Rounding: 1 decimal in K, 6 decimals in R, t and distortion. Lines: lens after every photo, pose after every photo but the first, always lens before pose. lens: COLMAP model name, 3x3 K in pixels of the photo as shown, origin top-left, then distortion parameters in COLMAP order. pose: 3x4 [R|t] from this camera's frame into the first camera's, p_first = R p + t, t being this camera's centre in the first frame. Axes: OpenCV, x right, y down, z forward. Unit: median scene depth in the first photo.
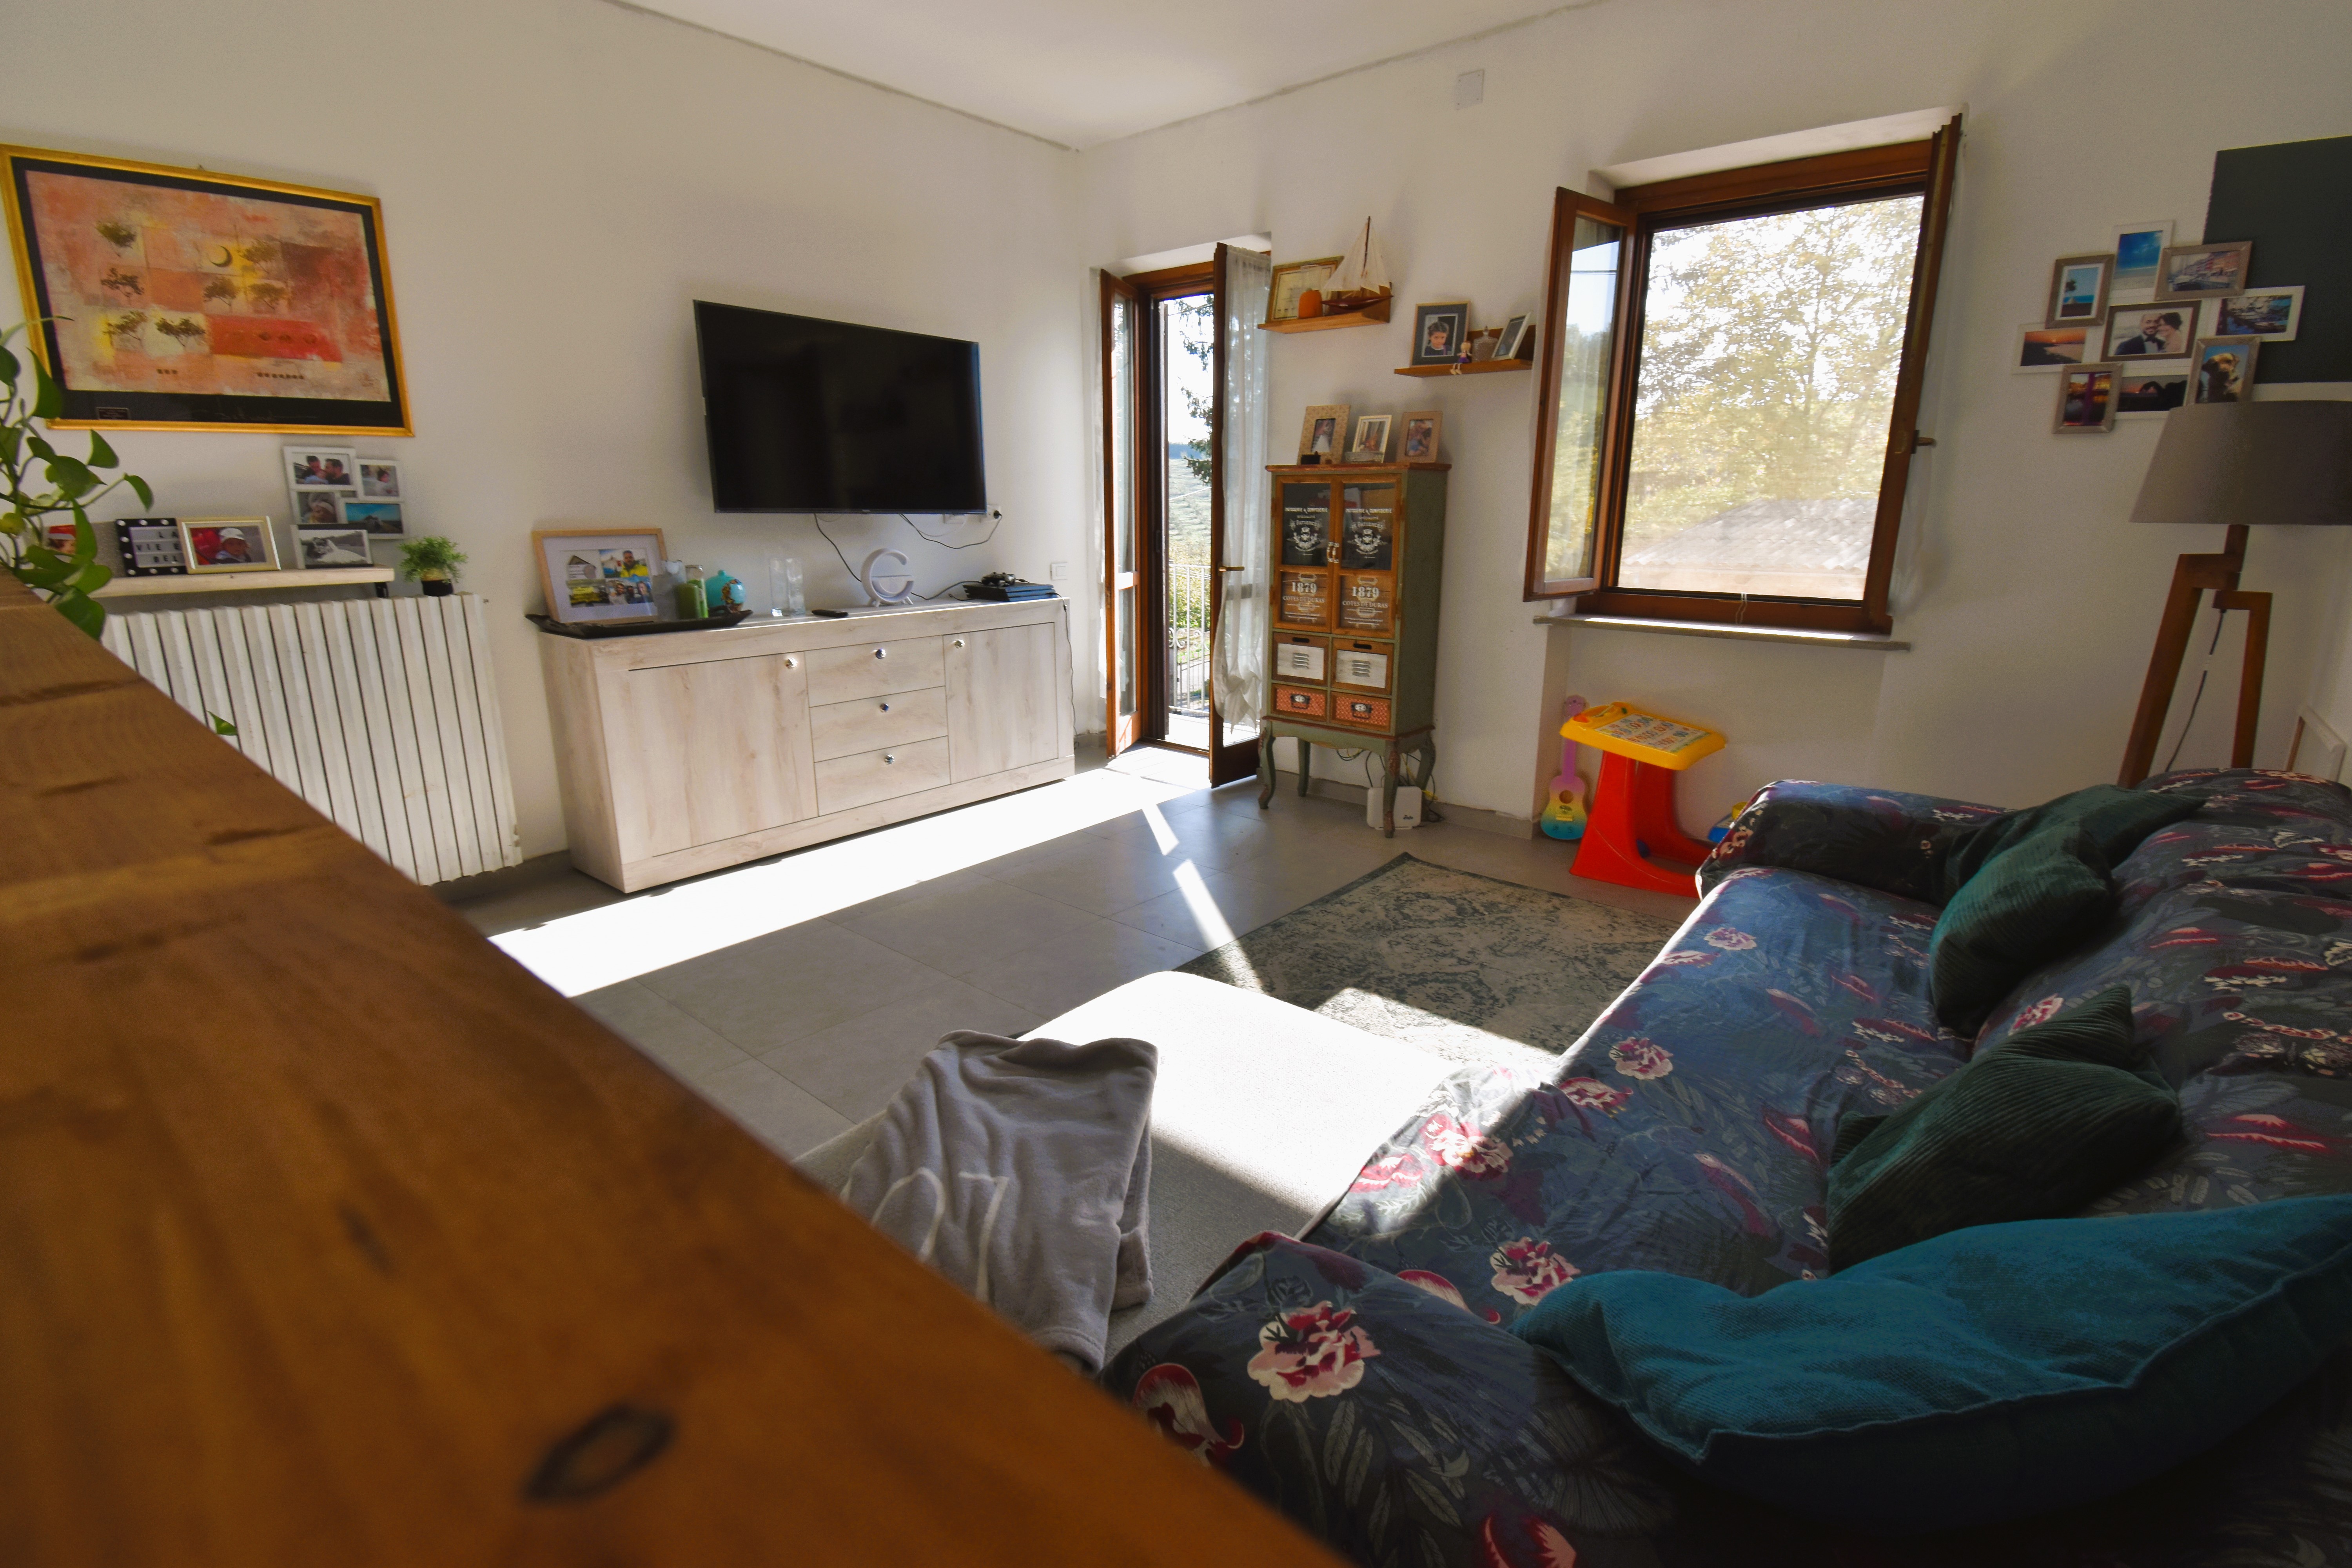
lens RADIAL K [[1077.6, 0, 1180.9], [0, 1077.6, 775.1], [0, 0, 1]] dist [0.019048, -0.027249]
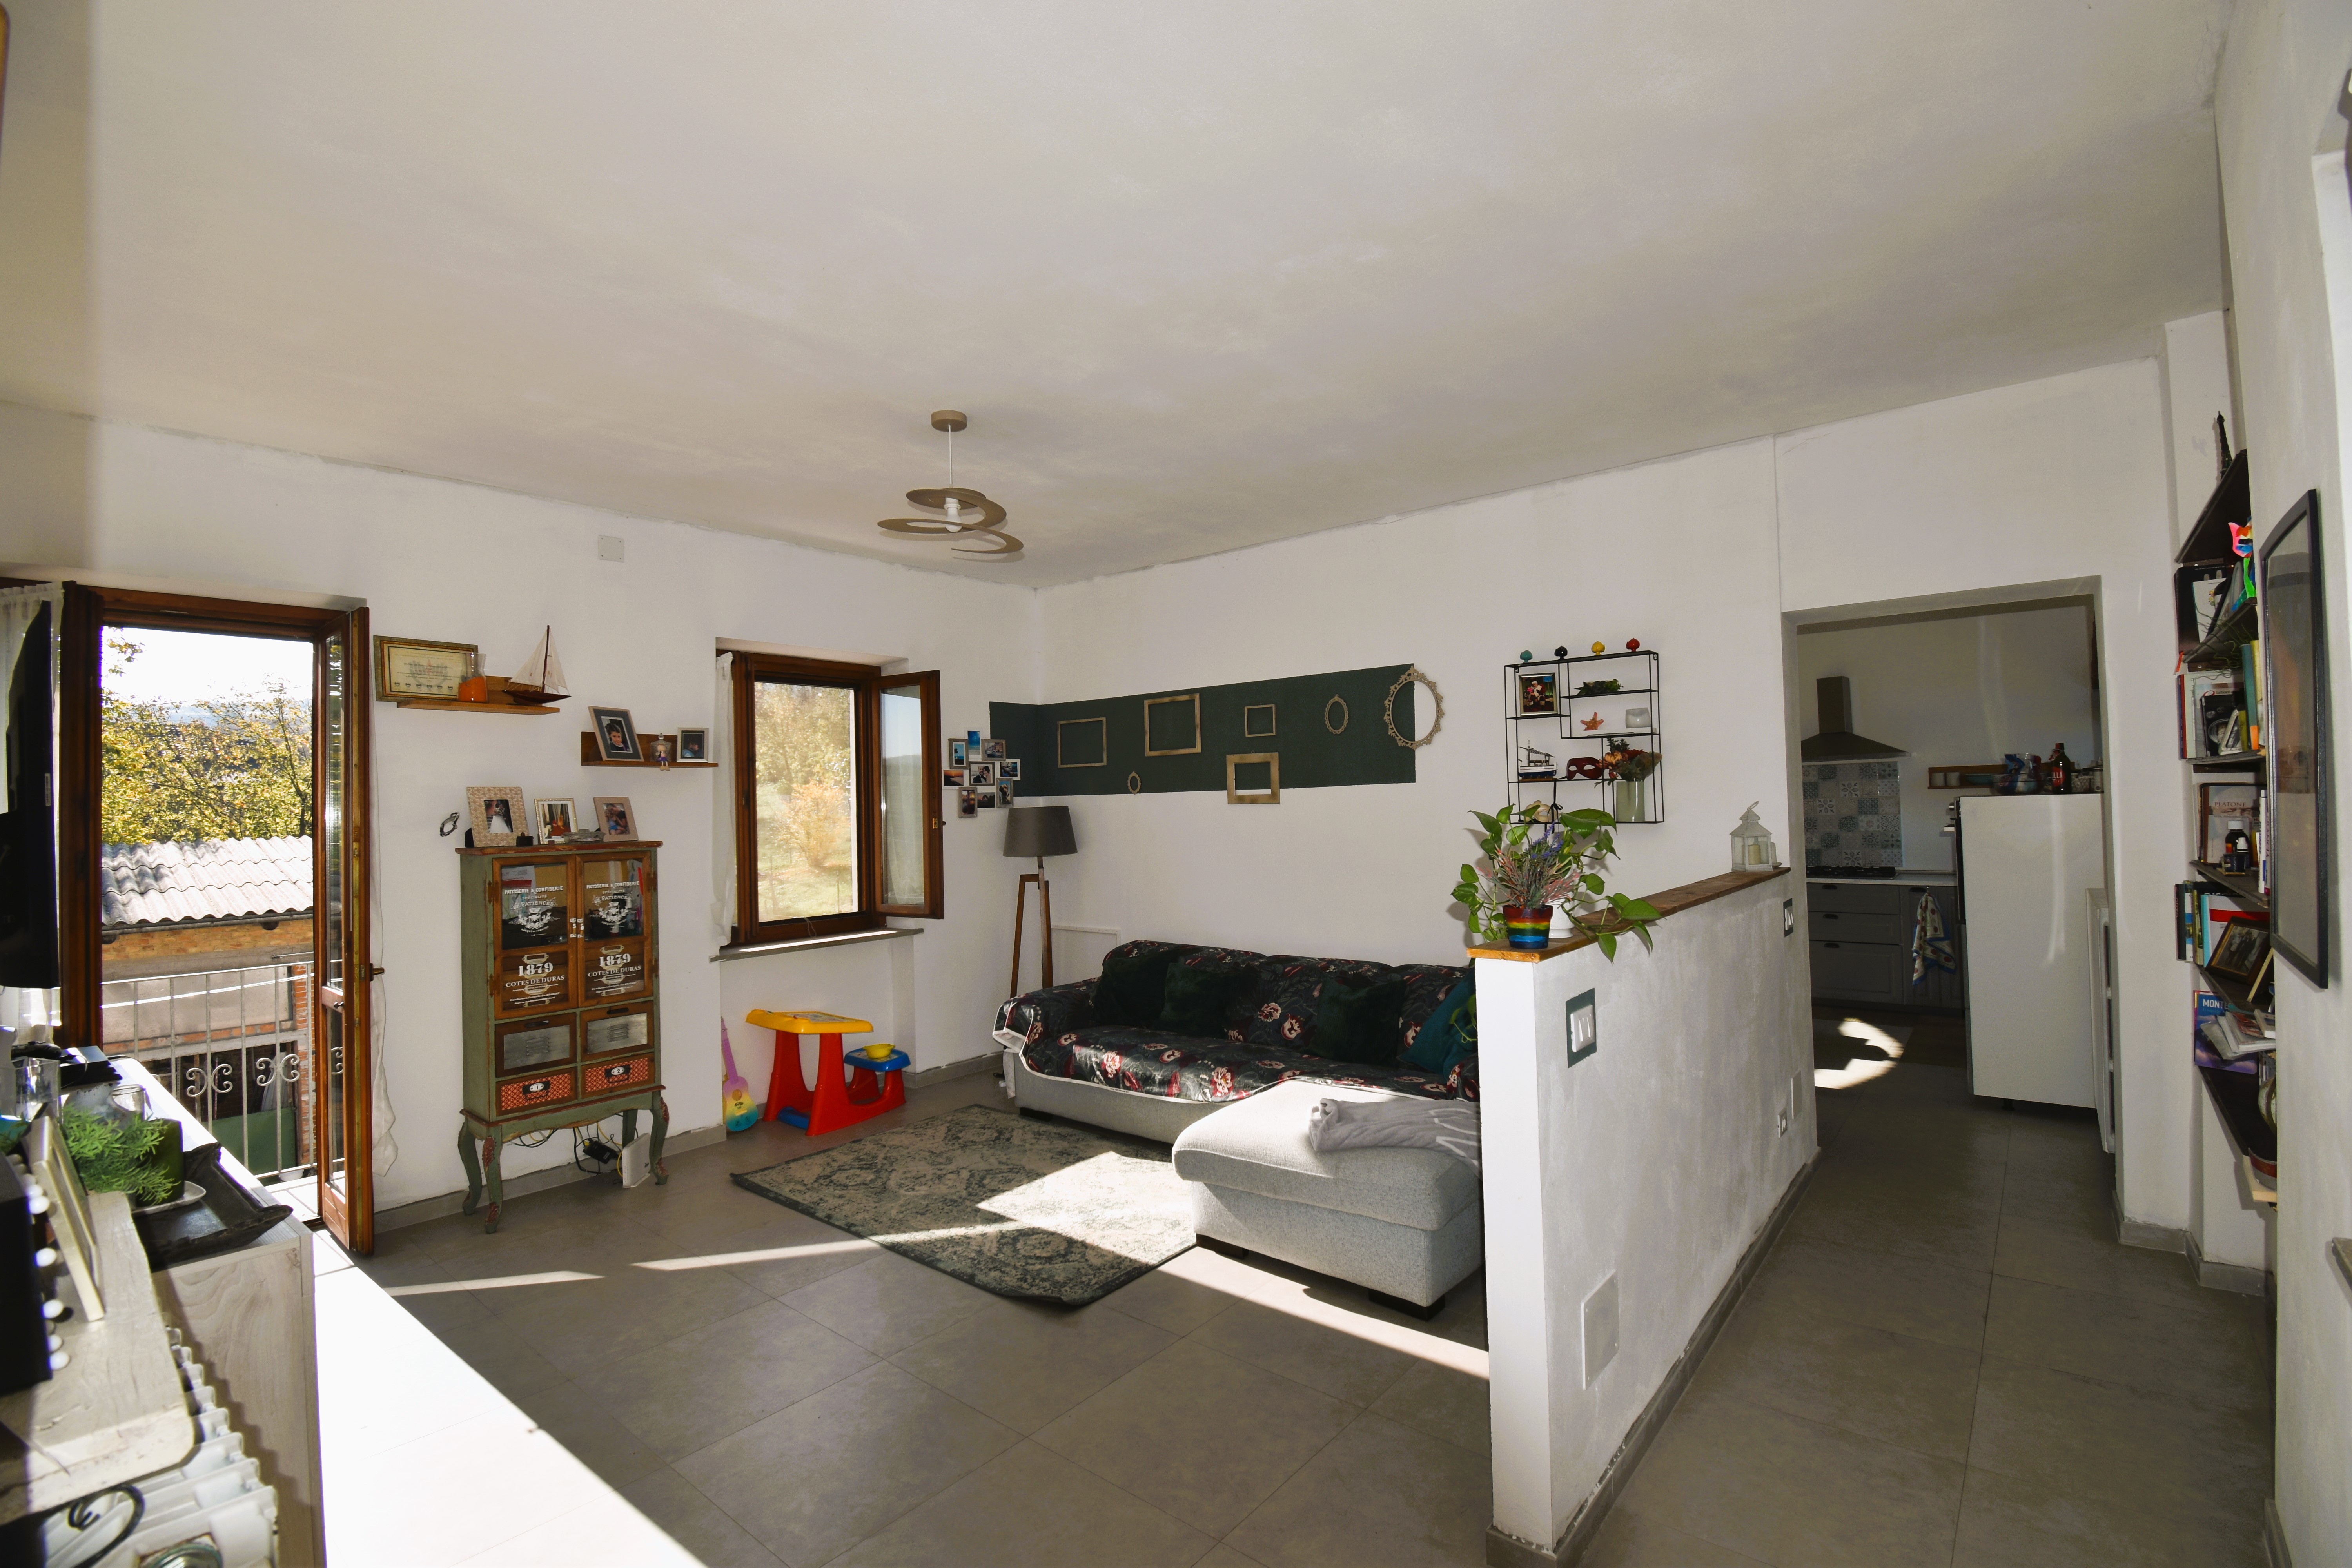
lens RADIAL K [[1036.3, 0, 1176.0], [0, 1036.3, 784.0], [0, 0, 1]] dist [0.020950, -0.027029]
pose [[-0.014085, 0.017379, 0.999750, -0.894502], [0.272250, 0.962140, -0.012890, -0.179694], [-0.962124, 0.272000, -0.018283, 0.461017]]
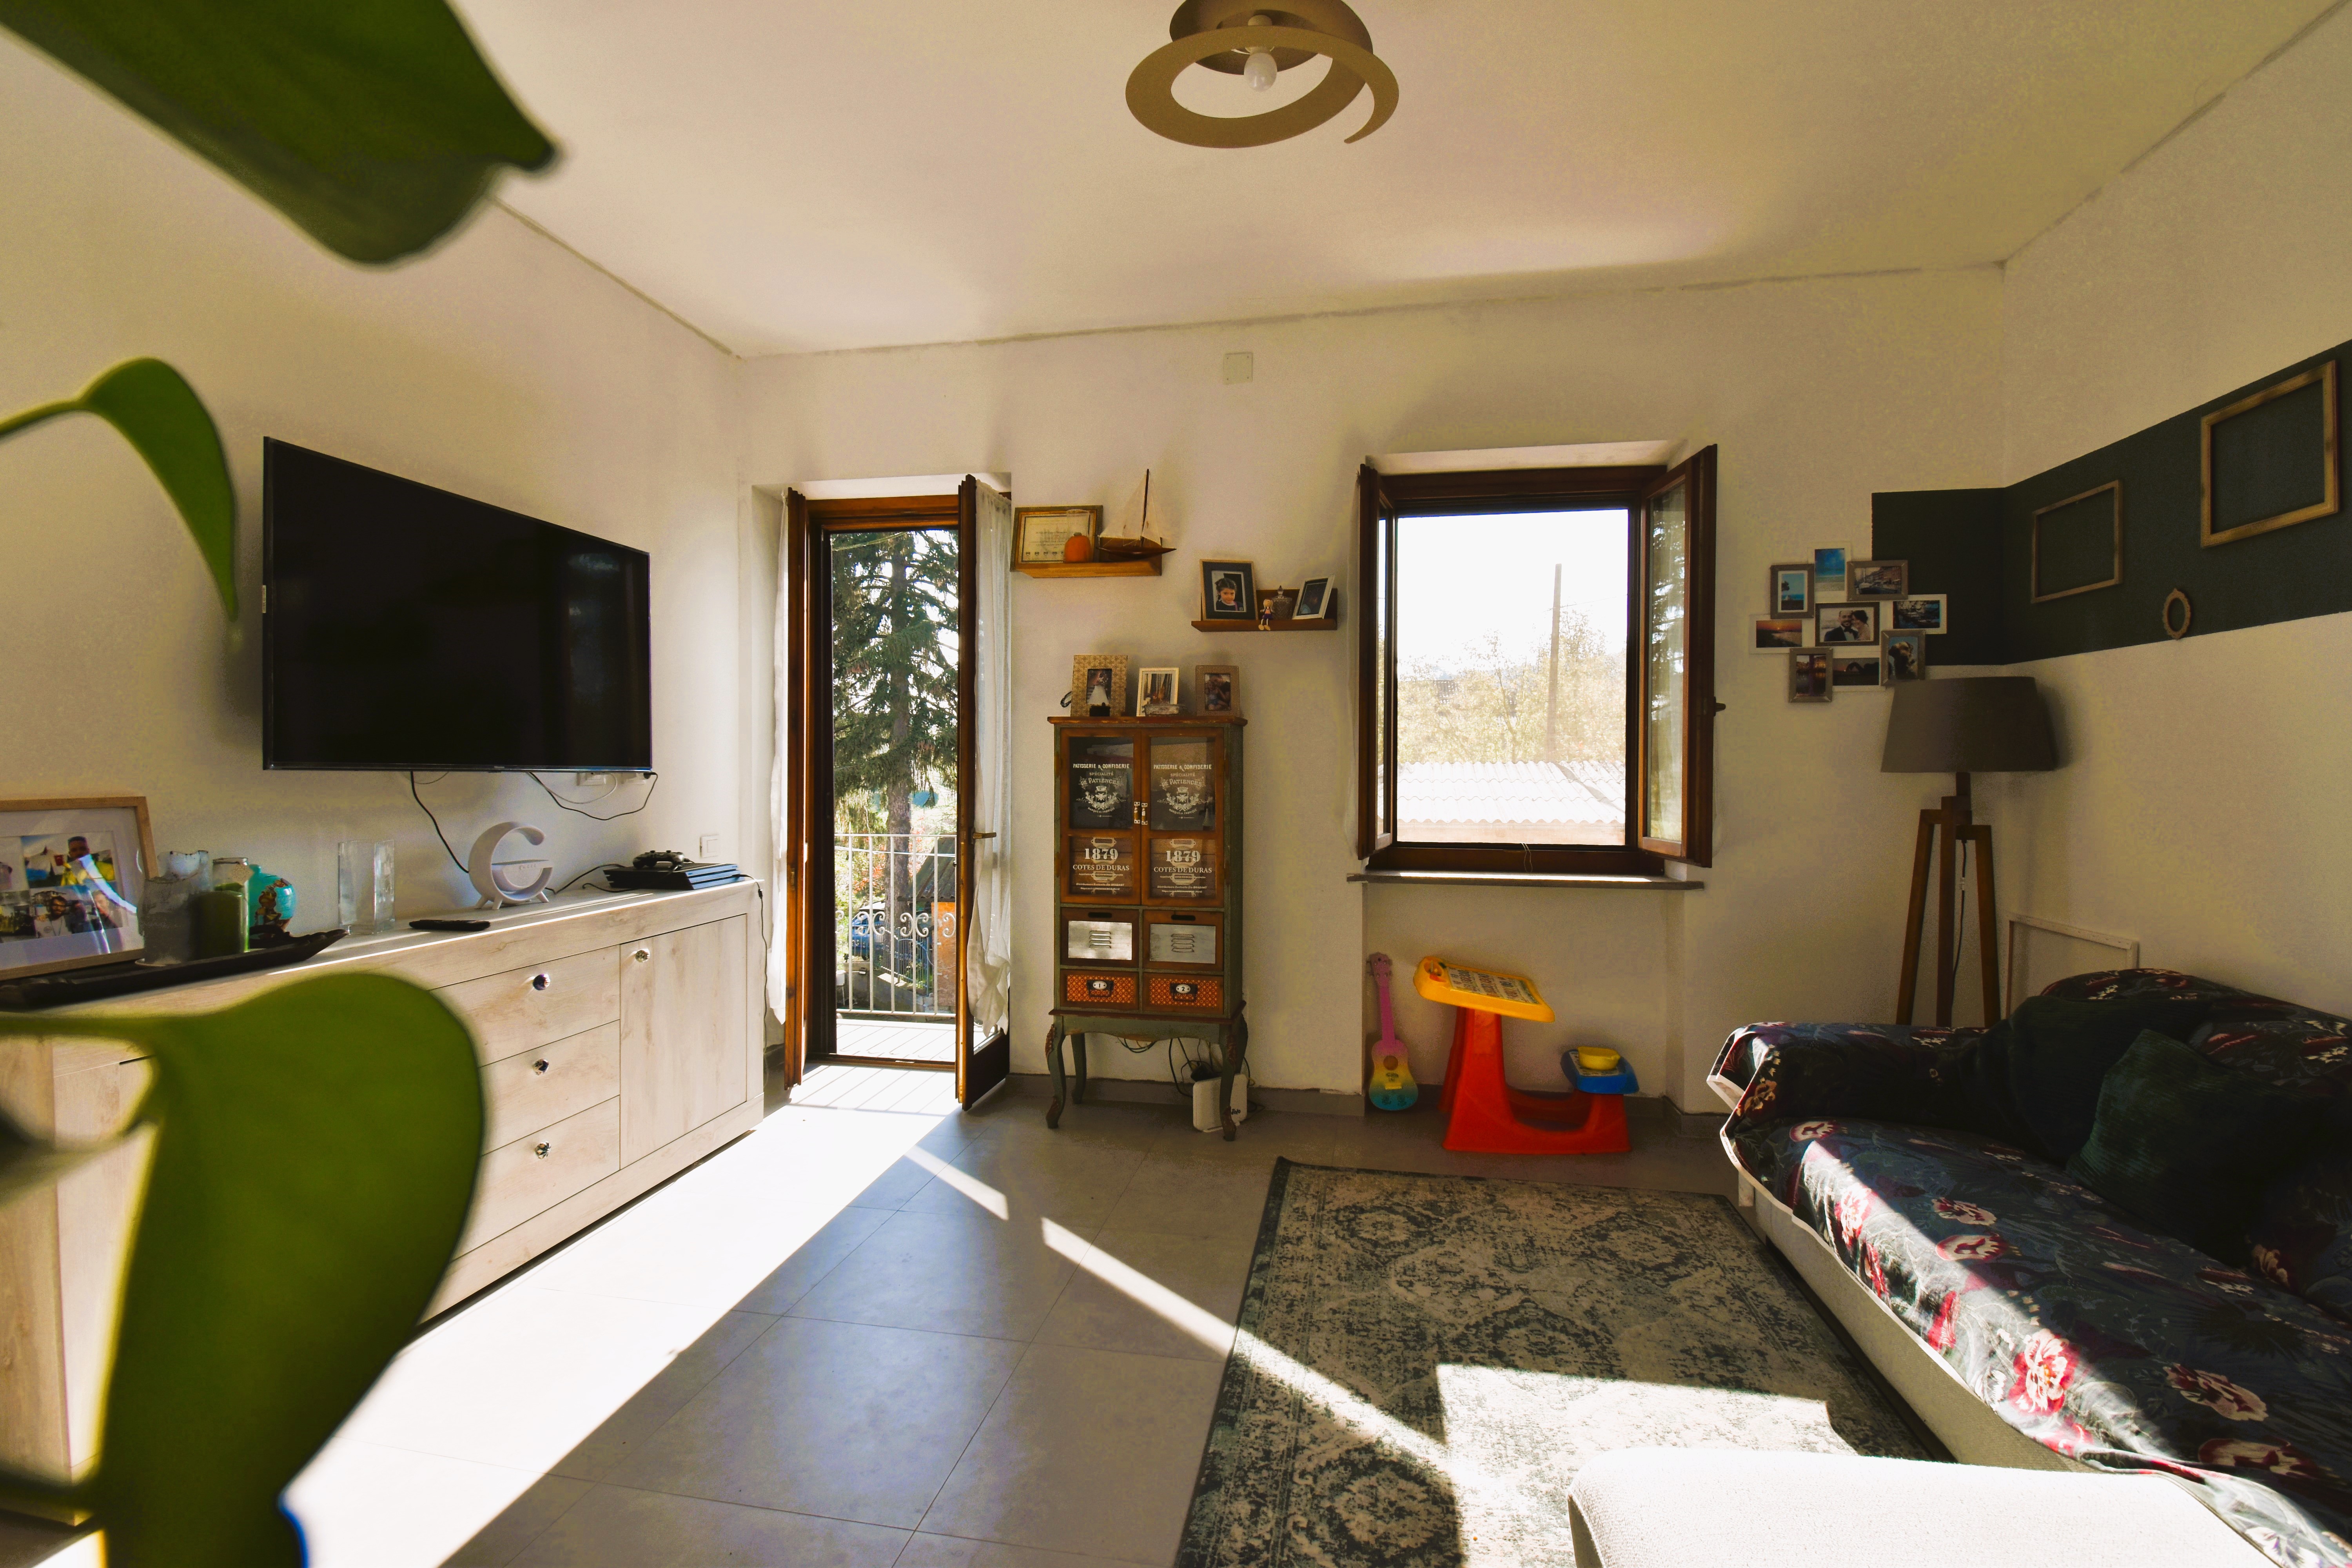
lens RADIAL K [[1077.6, 0, 1180.9], [0, 1077.6, 775.1], [0, 0, 1]] dist [0.019048, -0.027249]
pose [[0.864260, -0.003068, 0.503035, -0.286247], [0.122411, 0.971206, -0.204390, -0.056056], [-0.487924, 0.238223, 0.839750, 0.252632]]
